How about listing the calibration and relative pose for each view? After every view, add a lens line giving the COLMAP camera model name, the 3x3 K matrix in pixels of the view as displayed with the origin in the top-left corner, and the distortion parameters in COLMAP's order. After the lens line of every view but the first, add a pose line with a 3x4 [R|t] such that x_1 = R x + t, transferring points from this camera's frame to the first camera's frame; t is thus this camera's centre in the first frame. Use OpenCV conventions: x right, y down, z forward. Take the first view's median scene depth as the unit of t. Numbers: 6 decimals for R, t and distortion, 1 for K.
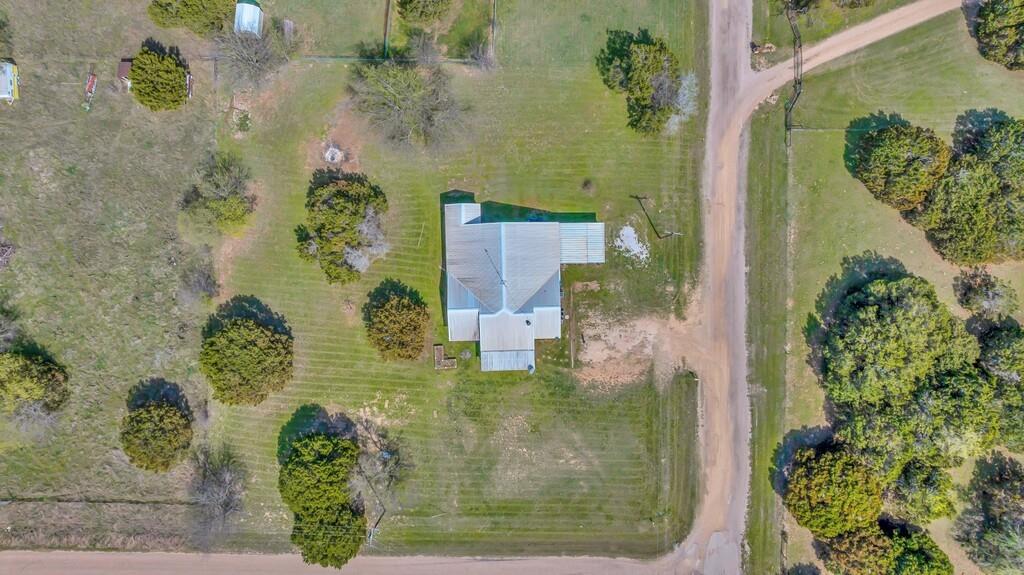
lens RADIAL K [[728.5, 0, 512.8], [0, 728.5, 282.7], [0, 0, 1]] dist [-0.019386, 0.003080]
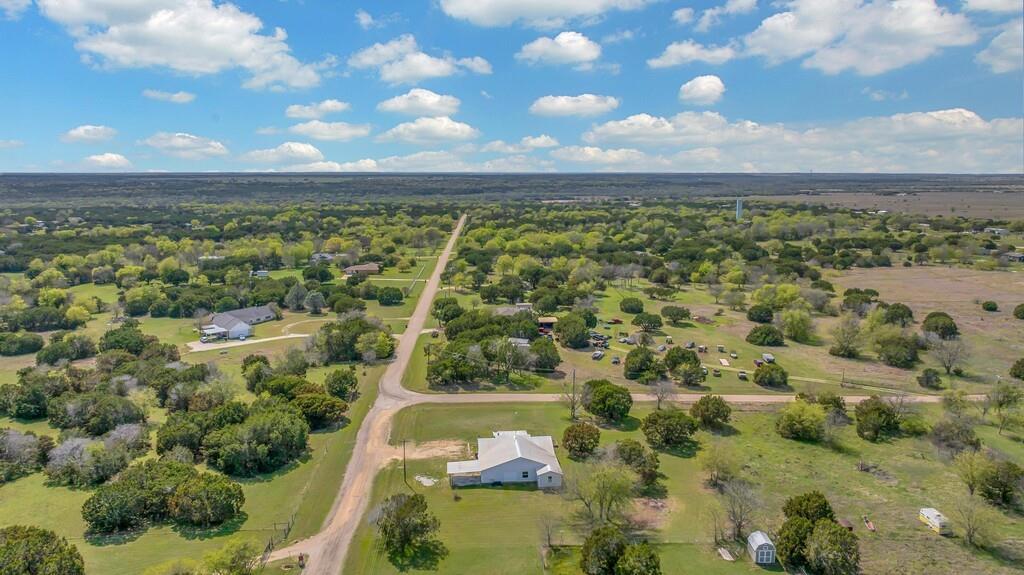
lens RADIAL K [[712.1, 0, 512.0], [0, 712.1, 287.5], [0, 0, 1]] dist [-0.006719, -0.000505]
pose [[-0.997557, 0.007210, -0.069482, 0.091958], [-0.069741, -0.159473, 0.984736, -1.341679], [-0.003980, 0.987176, 0.159587, 0.425368]]
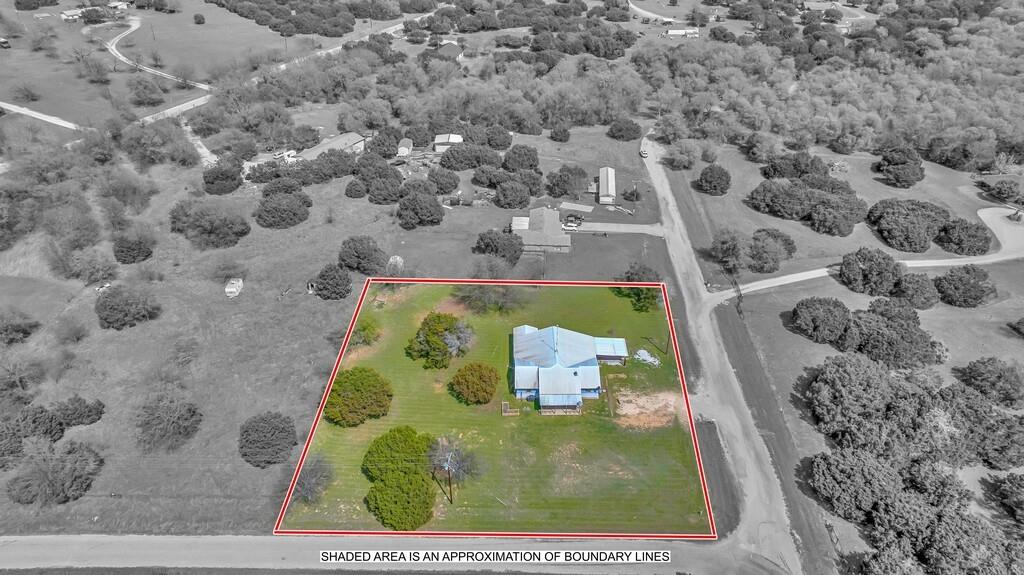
lens RADIAL K [[728.5, 0, 512.8], [0, 728.5, 282.7], [0, 0, 1]] dist [-0.019386, 0.003080]
pose [[0.999781, 0.017510, -0.011472, -0.078054], [-0.019099, 0.538673, -0.842299, 1.045307], [-0.008569, 0.842333, 0.538889, 0.137656]]
